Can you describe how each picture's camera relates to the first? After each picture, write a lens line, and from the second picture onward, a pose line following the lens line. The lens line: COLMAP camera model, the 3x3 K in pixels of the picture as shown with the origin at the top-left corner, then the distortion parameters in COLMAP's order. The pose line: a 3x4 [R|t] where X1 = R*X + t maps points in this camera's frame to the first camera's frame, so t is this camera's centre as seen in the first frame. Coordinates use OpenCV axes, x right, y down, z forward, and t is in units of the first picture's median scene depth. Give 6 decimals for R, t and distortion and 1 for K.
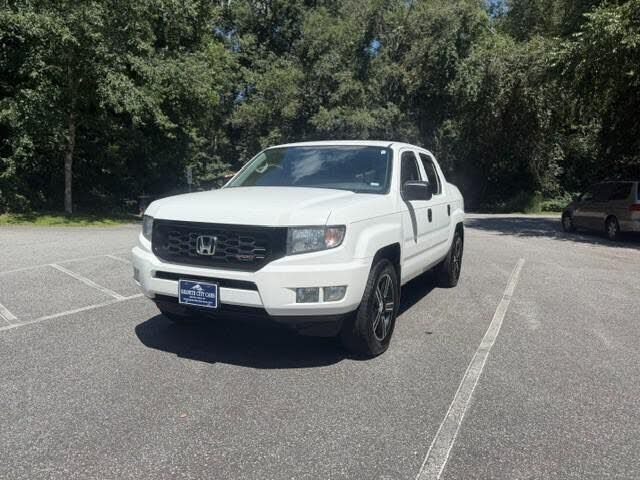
lens RADIAL K [[462.0, 0, 320.0], [0, 462.0, 240.0], [0, 0, 1]] dist [0.005260, 0.001269]
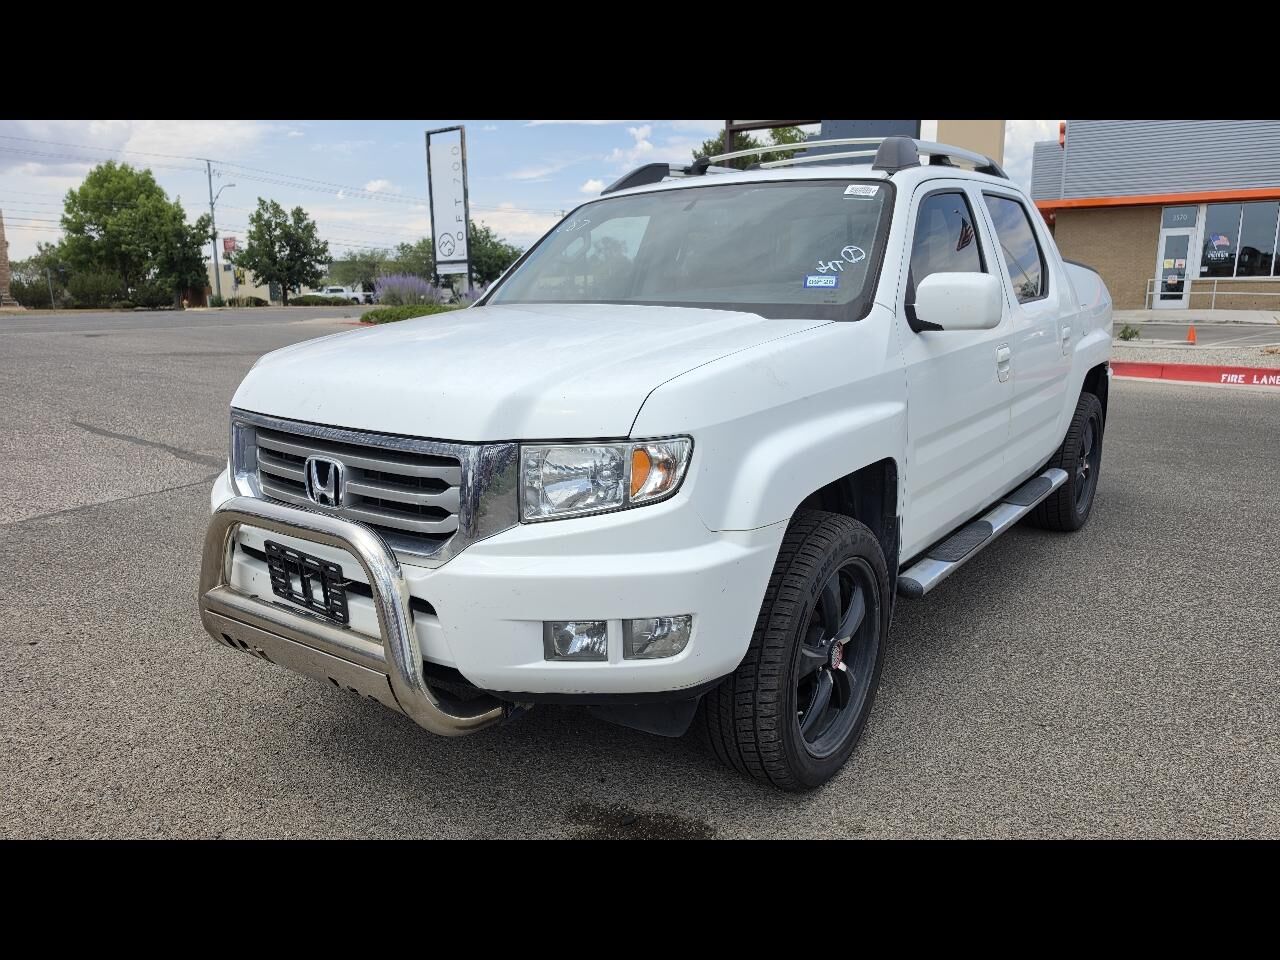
lens RADIAL K [[924.0, 0, 640.0], [0, 924.0, 480.0], [0, 0, 1]] dist [0.005260, 0.001269]
pose [[0.984434, 0.009234, -0.175514, 0.130501], [0.010290, 0.993878, 0.110006, -0.069275], [0.175455, -0.110099, 0.978312, 0.334087]]
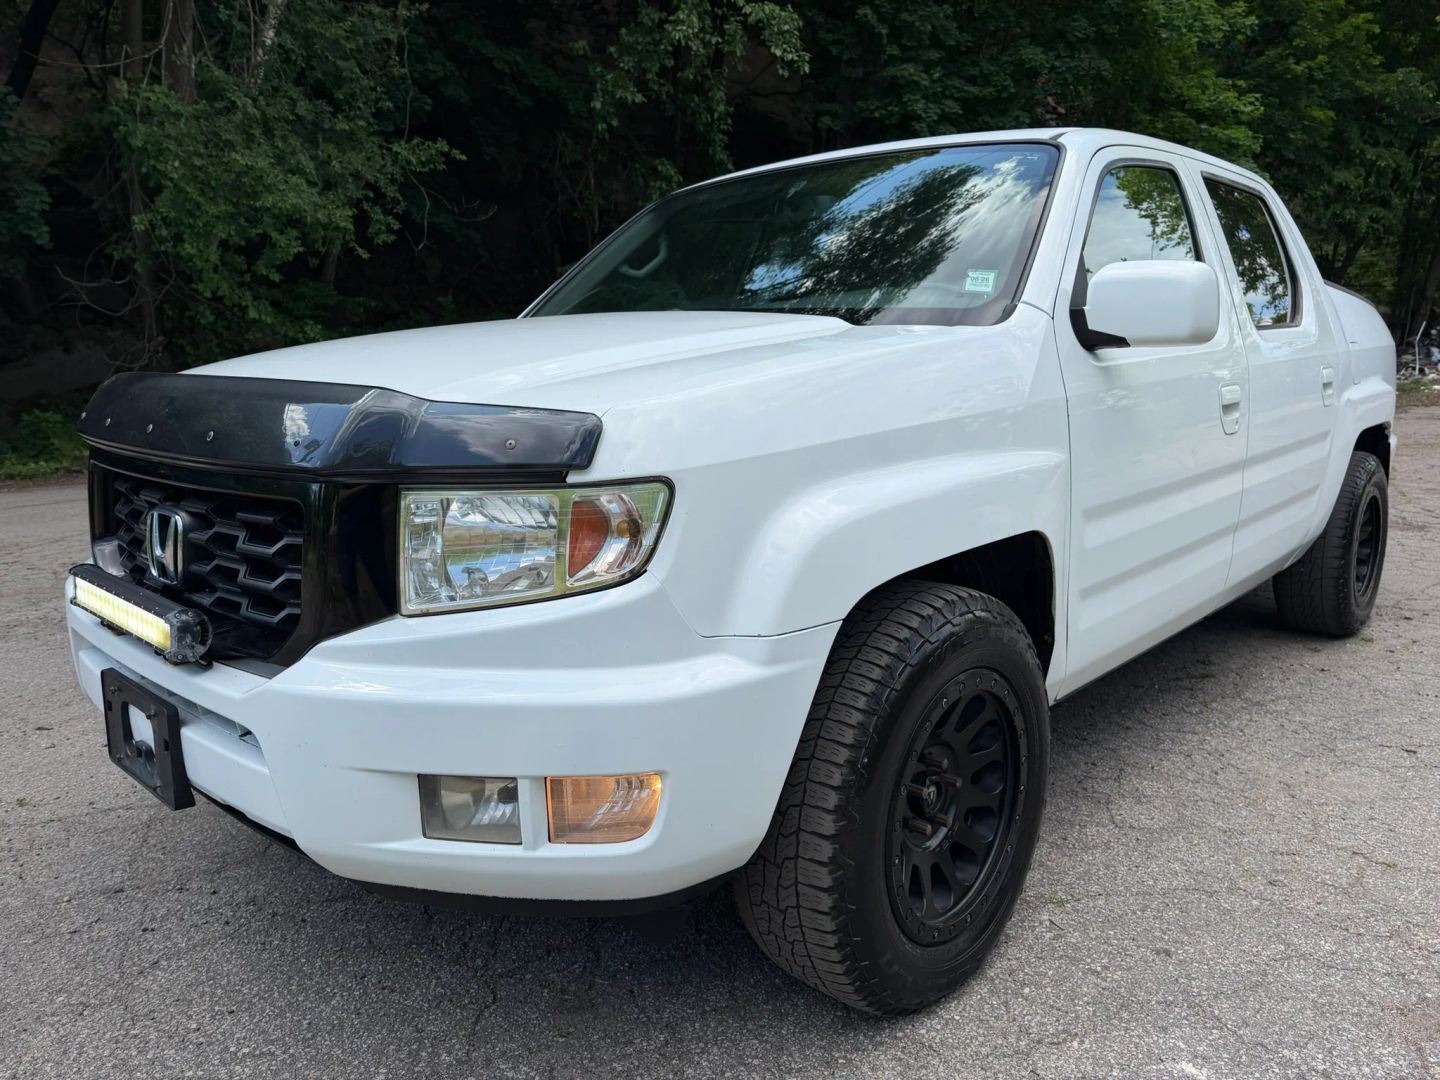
lens RADIAL K [[1039.5, 0, 720.0], [0, 1039.5, 540.0], [0, 0, 1]] dist [0.005260, 0.001269]
pose [[0.961086, 0.023696, -0.275229, 0.196802], [-0.002321, 0.996972, 0.077730, -0.037313], [0.276238, -0.074067, 0.958231, 0.554033]]
